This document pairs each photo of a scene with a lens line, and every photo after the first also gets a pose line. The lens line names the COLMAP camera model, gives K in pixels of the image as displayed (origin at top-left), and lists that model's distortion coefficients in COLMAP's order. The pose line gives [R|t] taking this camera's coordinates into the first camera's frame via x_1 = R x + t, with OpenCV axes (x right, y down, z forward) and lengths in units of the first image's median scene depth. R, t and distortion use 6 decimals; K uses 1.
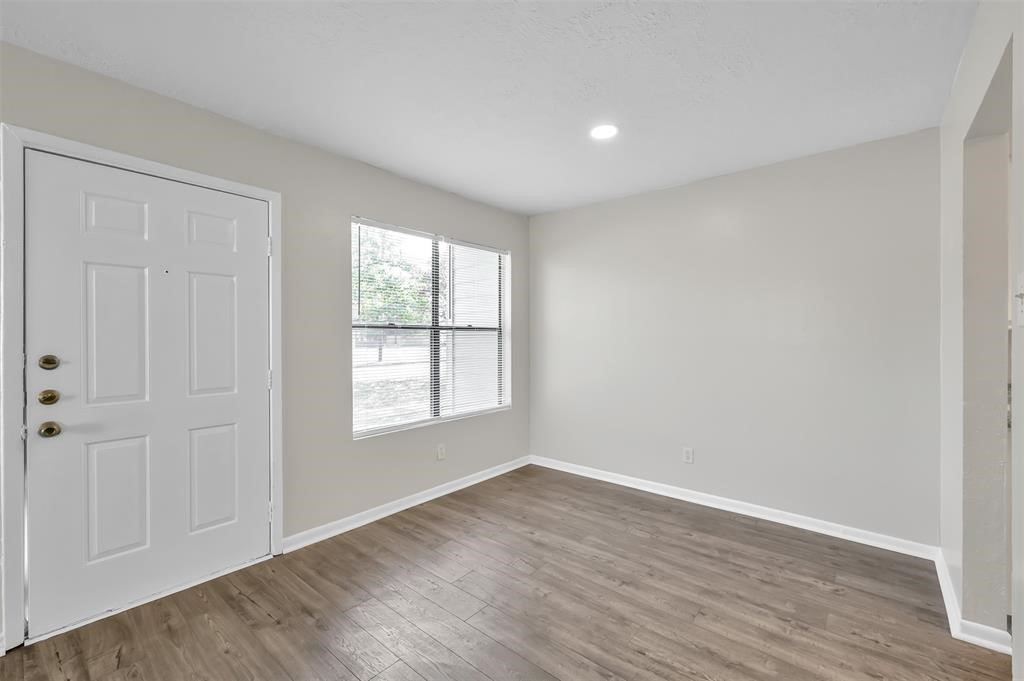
lens RADIAL K [[433.4, 0, 507.9], [0, 433.4, 334.3], [0, 0, 1]] dist [-0.003384, 0.001353]
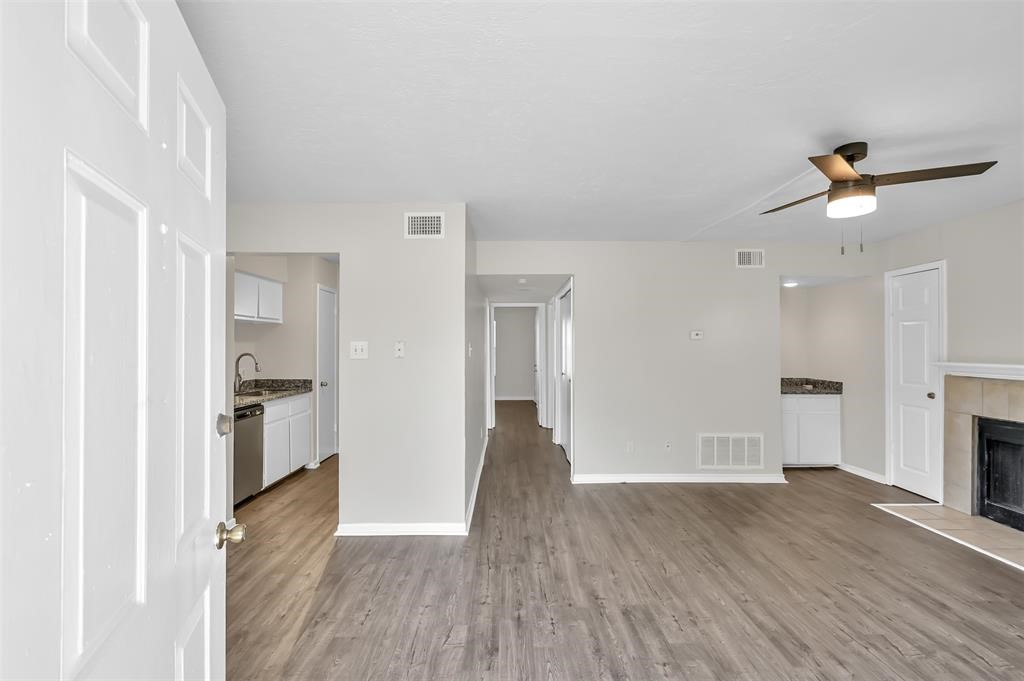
lens RADIAL K [[433.4, 0, 510.8], [0, 433.4, 345.4], [0, 0, 1]] dist [-0.003384, 0.001353]
pose [[-0.654123, 0.009290, 0.756331, -1.003741], [-0.002174, 0.999897, -0.014162, -0.051773], [-0.756385, -0.010908, -0.654035, 1.197185]]
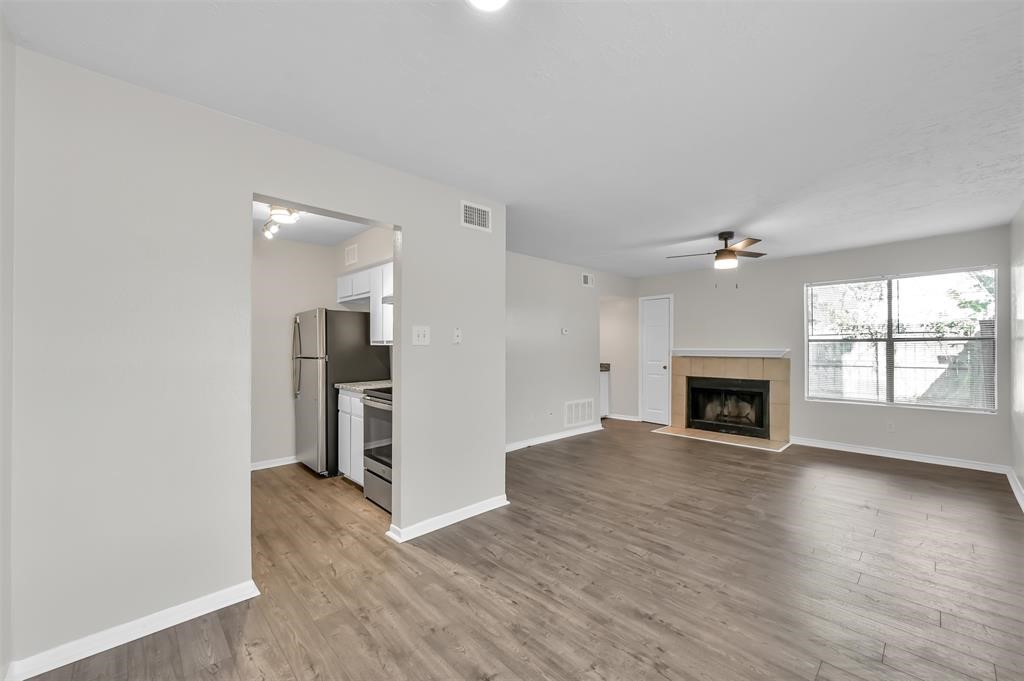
lens RADIAL K [[407.8, 0, 507.8], [0, 407.8, 343.9], [0, 0, 1]] dist [-0.002867, -0.000263]
pose [[-0.994054, 0.005281, 0.108756, 0.175084], [0.003606, 0.999872, -0.015594, -0.002305], [-0.108824, -0.015110, -0.993946, 1.966444]]
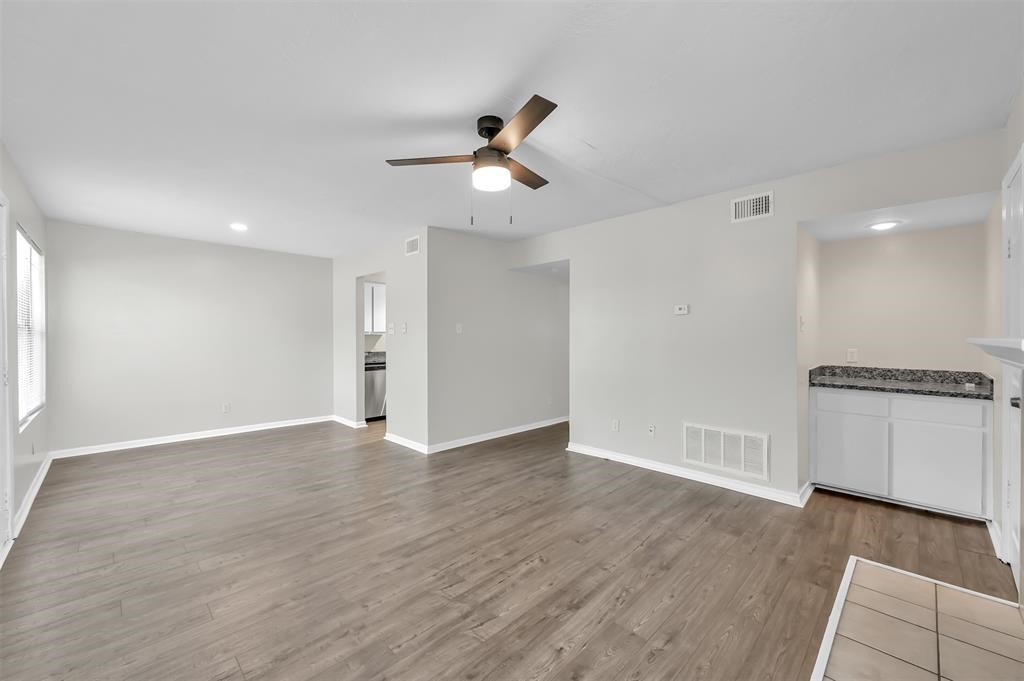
lens RADIAL K [[407.8, 0, 512.3], [0, 407.8, 338.8], [0, 0, 1]] dist [-0.002867, -0.000263]
pose [[0.080047, 0.003067, 0.996786, -1.860438], [-0.009566, 0.999952, -0.002309, 0.006987], [-0.996745, -0.009351, 0.080073, -0.411228]]
